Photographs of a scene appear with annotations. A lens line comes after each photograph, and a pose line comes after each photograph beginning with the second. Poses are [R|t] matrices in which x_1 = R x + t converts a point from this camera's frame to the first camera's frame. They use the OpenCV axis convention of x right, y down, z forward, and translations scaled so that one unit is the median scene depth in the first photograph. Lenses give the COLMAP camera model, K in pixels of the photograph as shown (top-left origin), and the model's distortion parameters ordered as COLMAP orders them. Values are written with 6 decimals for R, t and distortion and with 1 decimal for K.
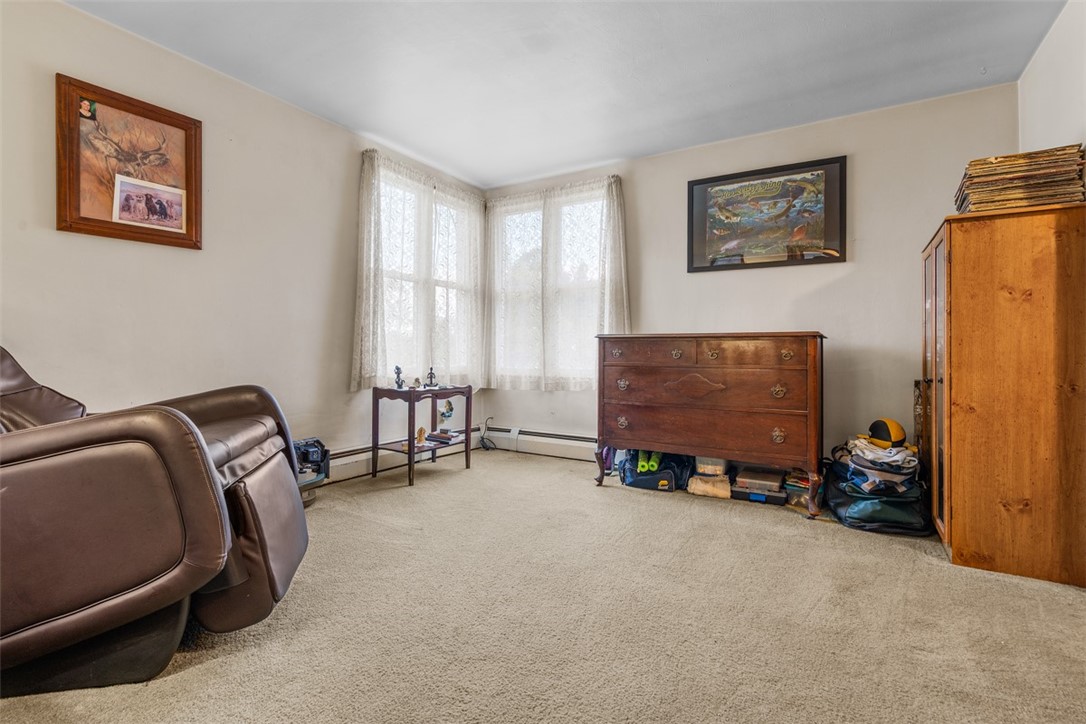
lens RADIAL K [[501.8, 0, 533.7], [0, 501.8, 351.5], [0, 0, 1]] dist [-0.005365, 0.003528]
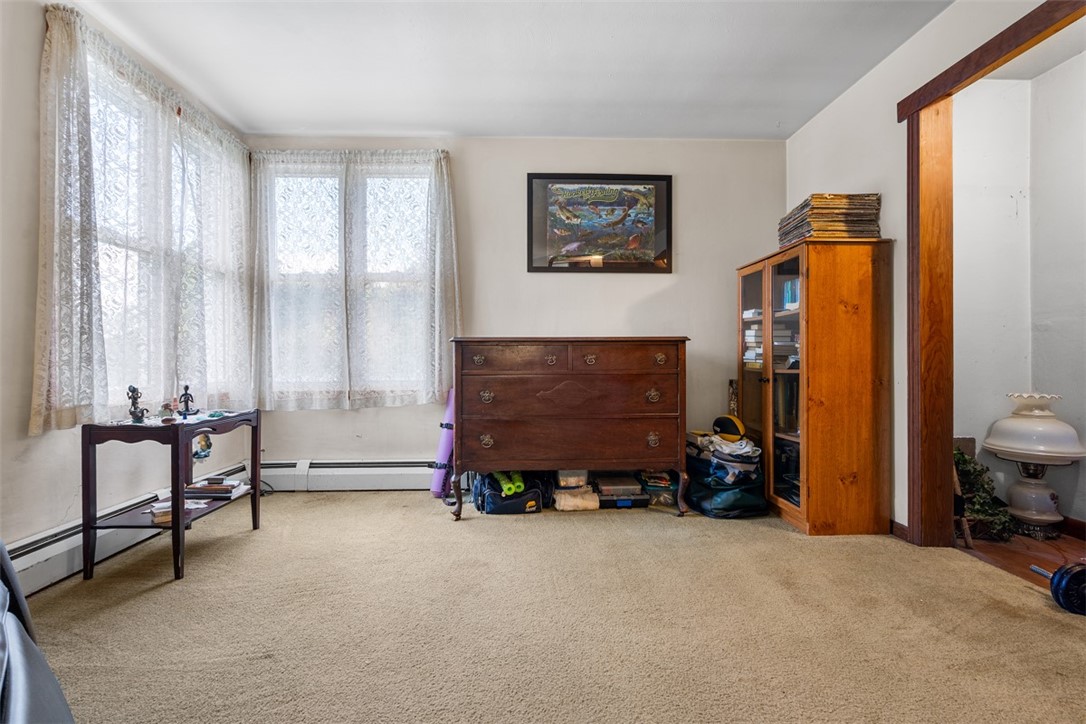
lens RADIAL K [[501.8, 0, 546.8], [0, 501.8, 362.1], [0, 0, 1]] dist [-0.005365, 0.003528]
pose [[0.831656, -0.016193, 0.555056, -0.205538], [0.010404, 0.999854, 0.013581, -0.003144], [-0.555194, -0.005520, 0.831702, 0.234710]]
